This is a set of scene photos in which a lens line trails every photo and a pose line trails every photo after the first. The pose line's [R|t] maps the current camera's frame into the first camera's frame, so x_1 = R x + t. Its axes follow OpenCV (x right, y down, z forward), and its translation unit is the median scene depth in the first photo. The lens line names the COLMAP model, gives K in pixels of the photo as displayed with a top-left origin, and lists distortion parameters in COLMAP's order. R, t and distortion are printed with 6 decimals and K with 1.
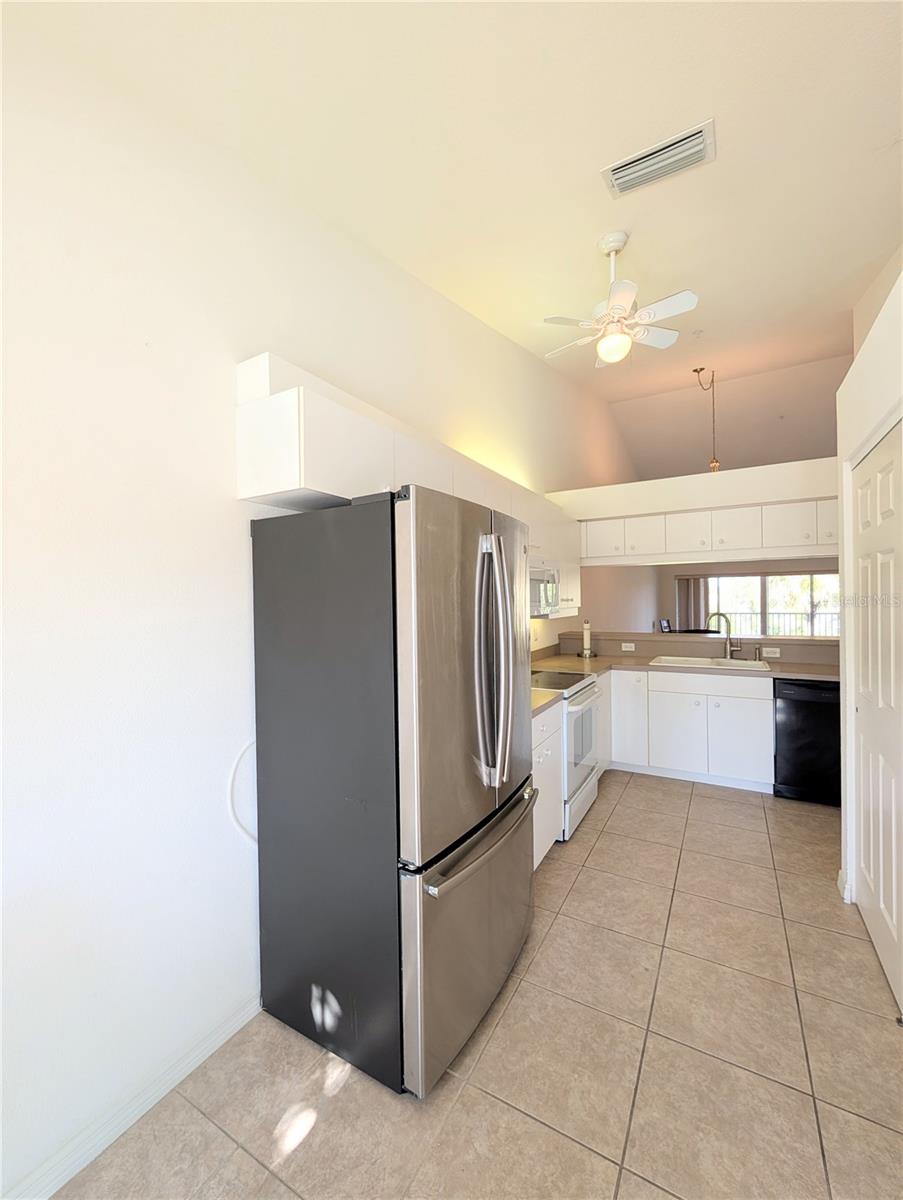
lens RADIAL K [[483.1, 0, 451.5], [0, 483.1, 600.0], [0, 0, 1]] dist [0.000347, 0.000031]
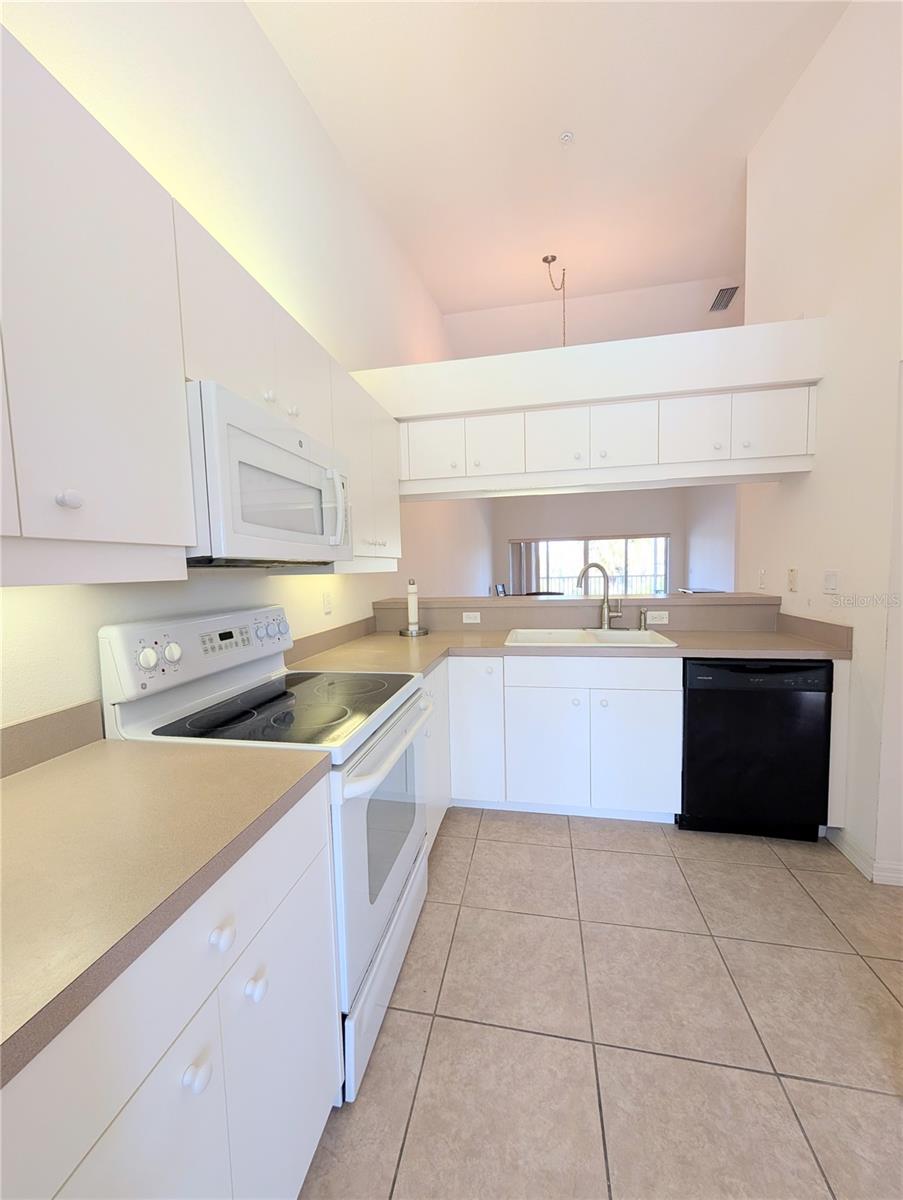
lens RADIAL K [[457.5, 0, 451.5], [0, 457.5, 600.0], [0, 0, 1]] dist [0.000262, 0.000030]
pose [[0.946830, -0.032867, 0.320050, 0.144484], [0.012912, 0.997849, 0.064272, 0.032953], [-0.321474, -0.056722, 0.945218, 0.434580]]
